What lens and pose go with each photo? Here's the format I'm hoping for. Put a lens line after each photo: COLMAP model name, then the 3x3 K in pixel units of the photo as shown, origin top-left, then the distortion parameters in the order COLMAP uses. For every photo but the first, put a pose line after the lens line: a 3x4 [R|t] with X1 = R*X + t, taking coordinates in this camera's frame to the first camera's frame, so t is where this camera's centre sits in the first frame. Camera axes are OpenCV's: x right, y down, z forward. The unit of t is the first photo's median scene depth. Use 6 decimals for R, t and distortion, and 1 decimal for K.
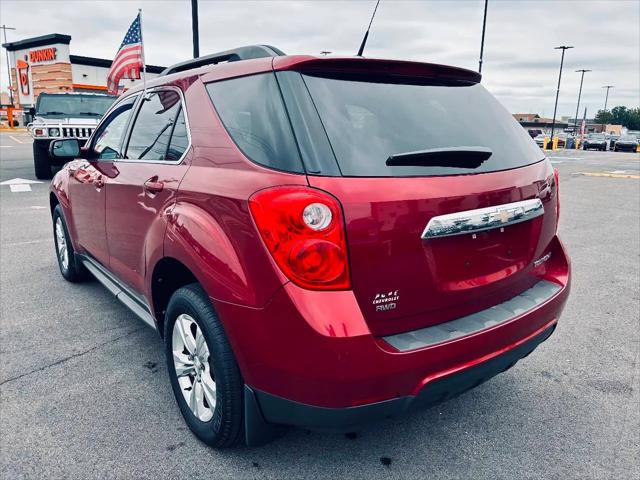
lens RADIAL K [[482.4, 0, 319.8], [0, 482.4, 236.4], [0, 0, 1]] dist [0.083519, -0.101247]
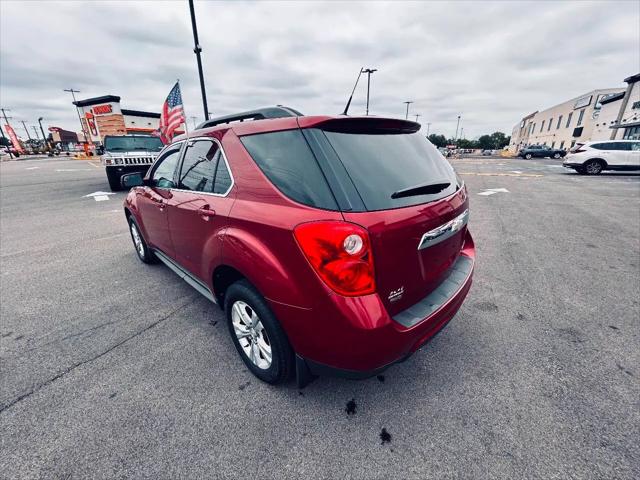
lens RADIAL K [[260.3, 0, 320.0], [0, 260.3, 240.0], [0, 0, 1]] dist [0.000118, 0.000462]
pose [[0.988082, -0.076629, 0.133501, -0.124796], [0.060507, 0.990820, 0.120892, -0.095088], [-0.141539, -0.111373, 0.983648, 0.204335]]
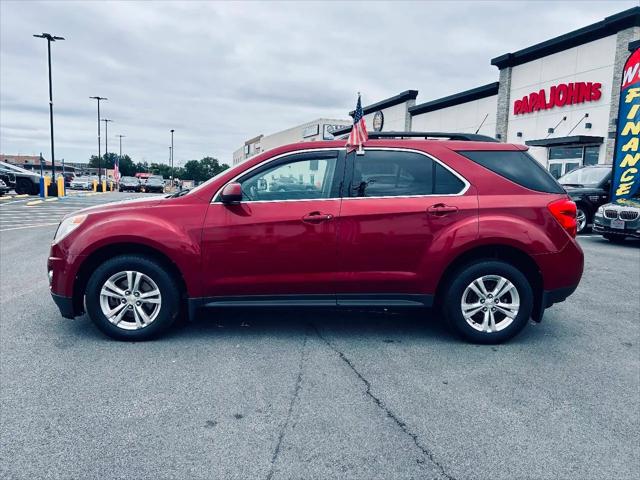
lens RADIAL K [[482.4, 0, 319.8], [0, 482.4, 236.4], [0, 0, 1]] dist [0.083519, -0.101247]
pose [[0.574273, -0.095313, 0.813096, -1.922627], [0.164241, 0.986420, -0.000370, -0.080703], [-0.802019, 0.133757, 0.582129, 0.377960]]
